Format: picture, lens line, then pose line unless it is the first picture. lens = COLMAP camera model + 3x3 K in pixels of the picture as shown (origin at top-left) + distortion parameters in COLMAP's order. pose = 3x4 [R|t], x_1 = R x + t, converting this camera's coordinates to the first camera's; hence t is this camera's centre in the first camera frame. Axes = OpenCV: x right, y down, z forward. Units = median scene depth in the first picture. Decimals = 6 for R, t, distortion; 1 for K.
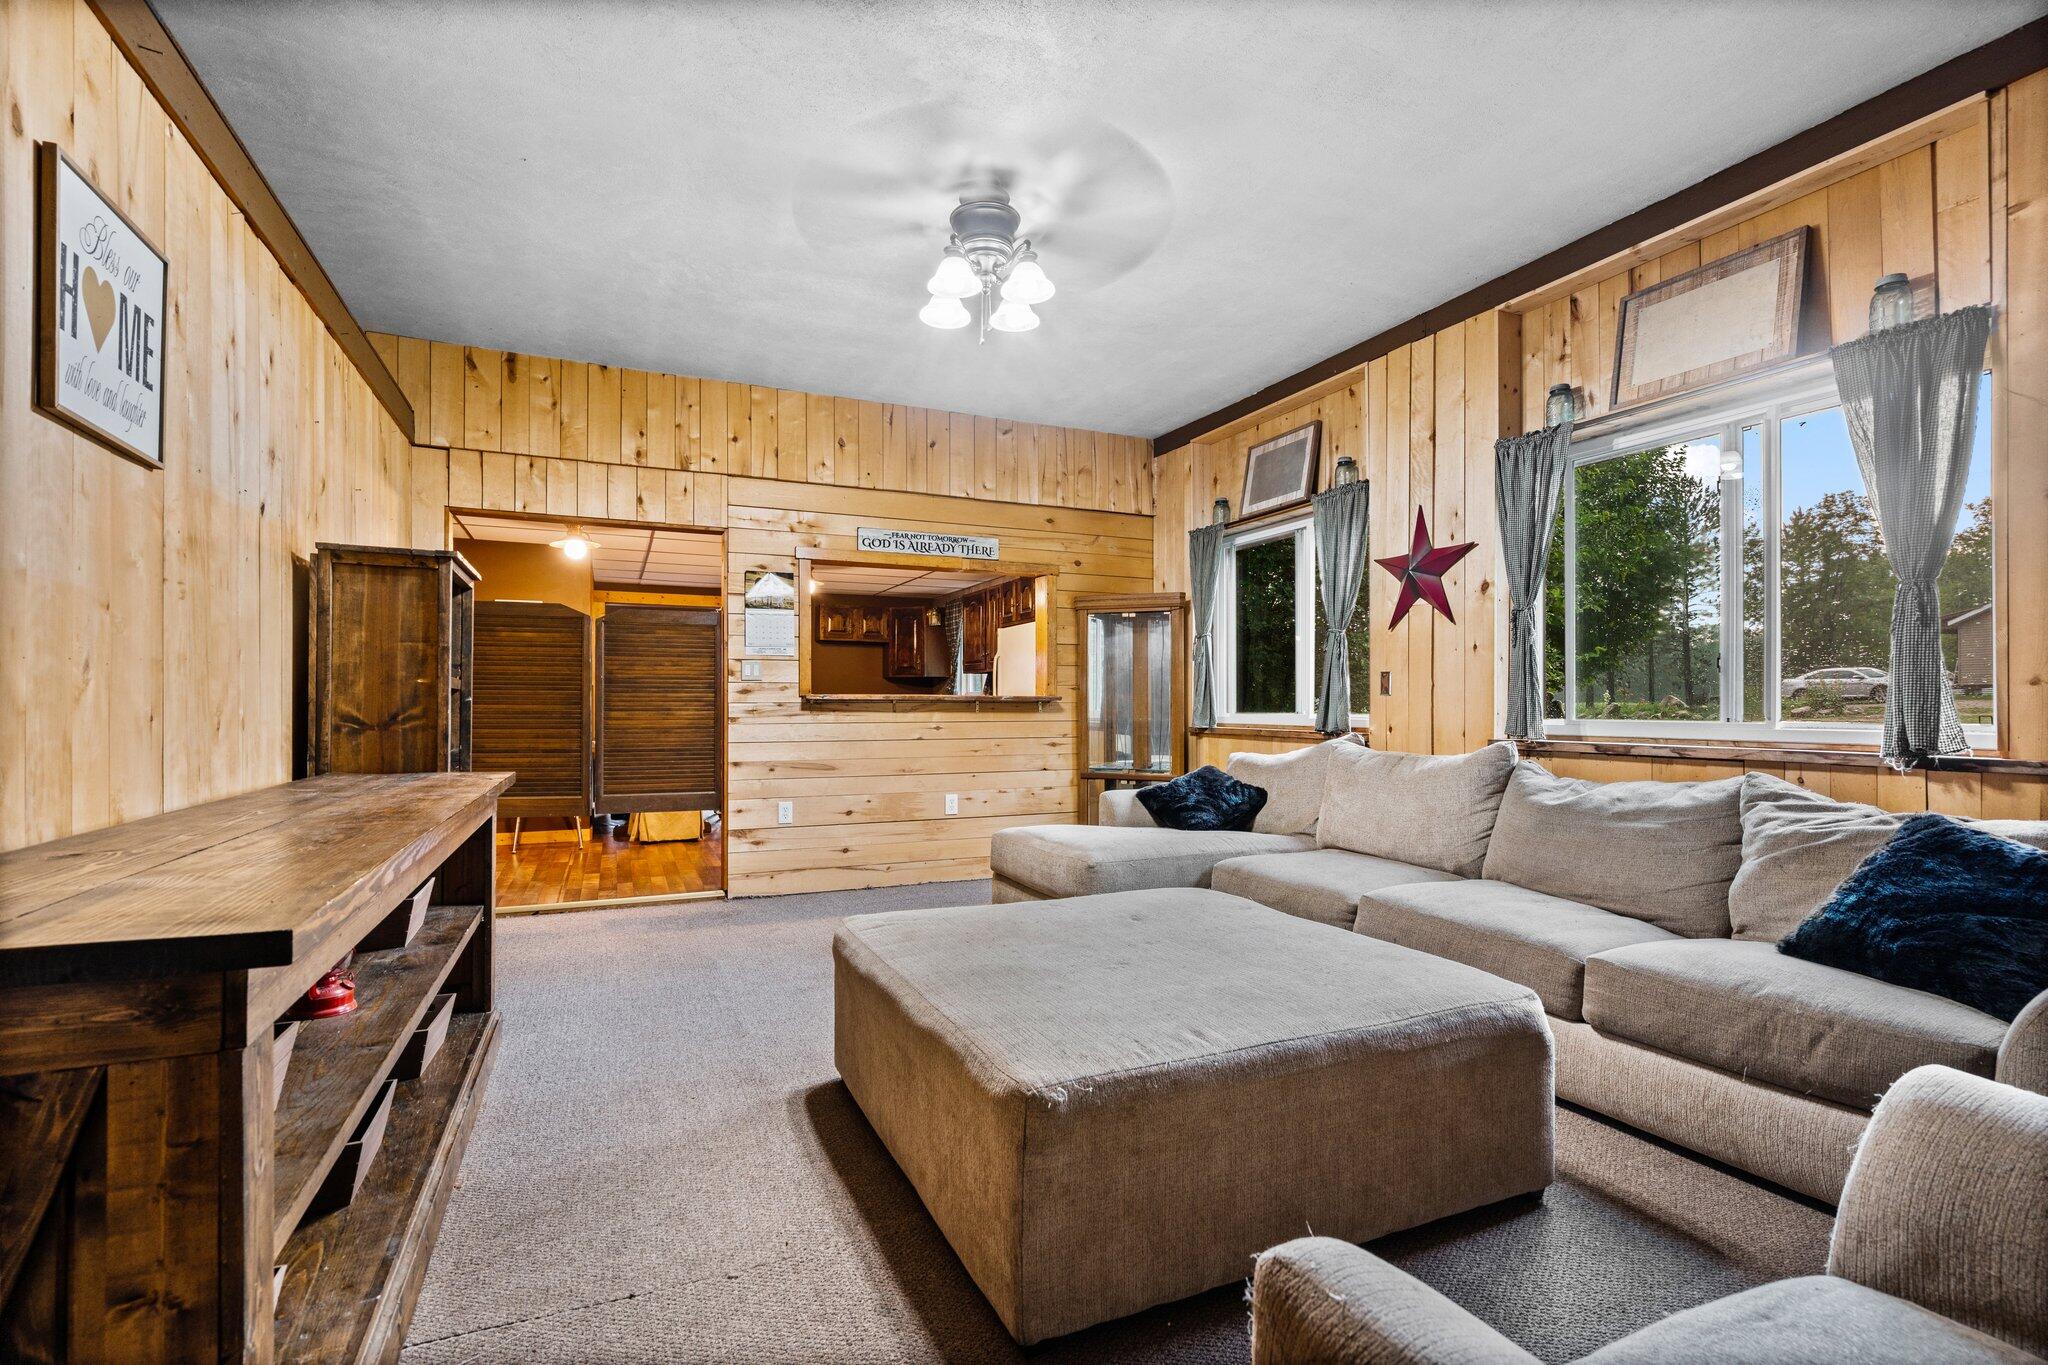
lens RADIAL K [[955.1, 0, 1020.6], [0, 955.1, 693.3], [0, 0, 1]] dist [0.004109, 0.000382]
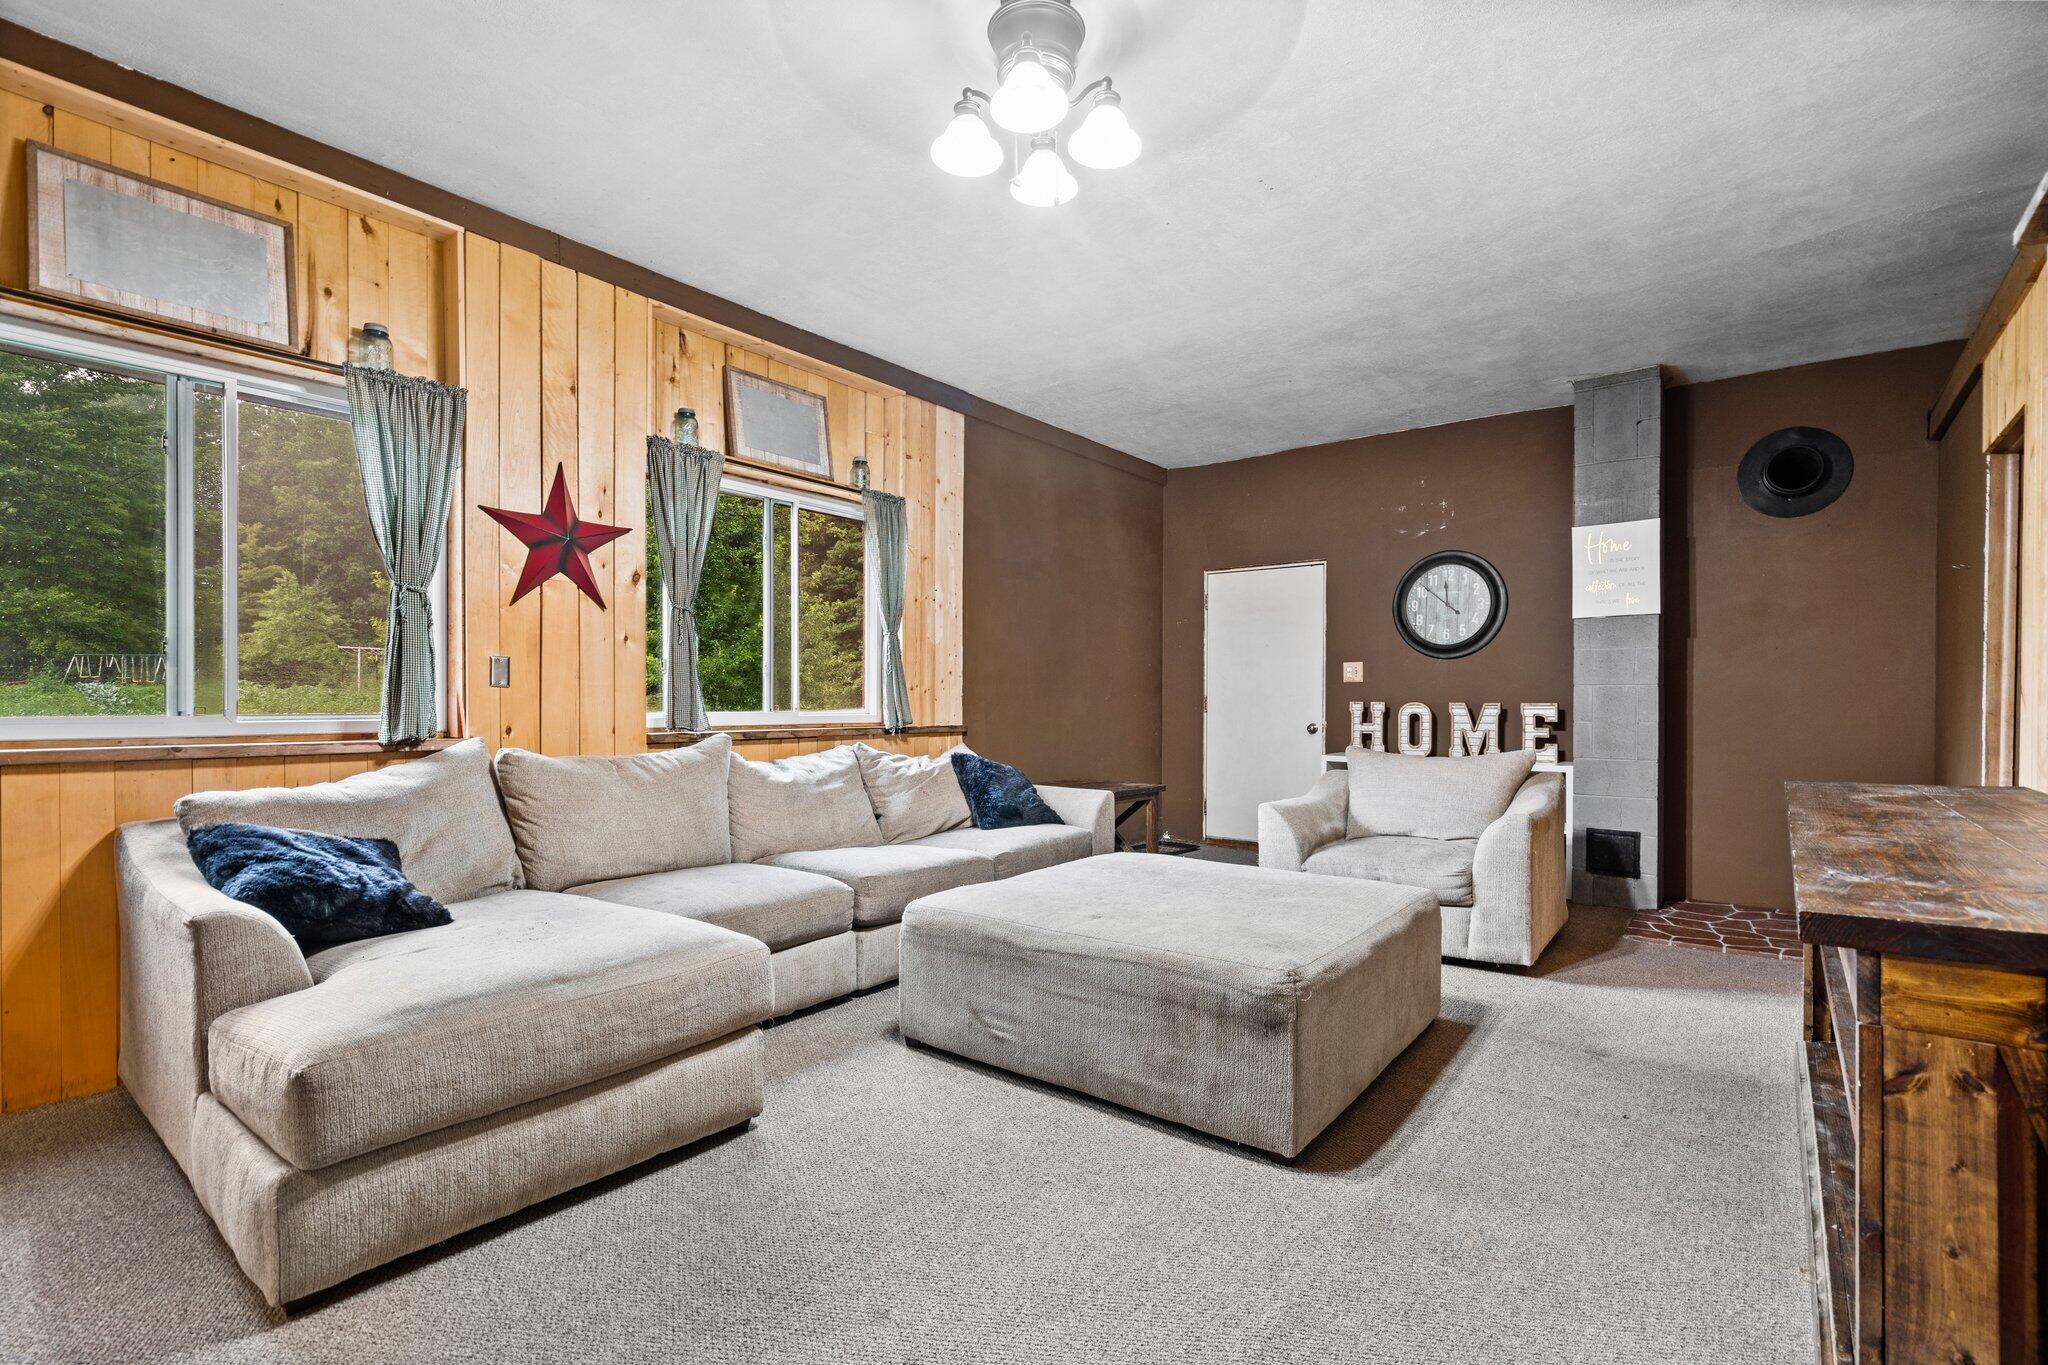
lens RADIAL K [[955.1, 0, 1016.1], [0, 955.1, 698.3], [0, 0, 1]] dist [0.004109, 0.000382]
pose [[-0.476010, -0.004125, 0.879430, -0.532718], [-0.012291, 0.999923, -0.001963, 0.008130], [-0.879354, -0.011744, -0.476024, 1.079227]]
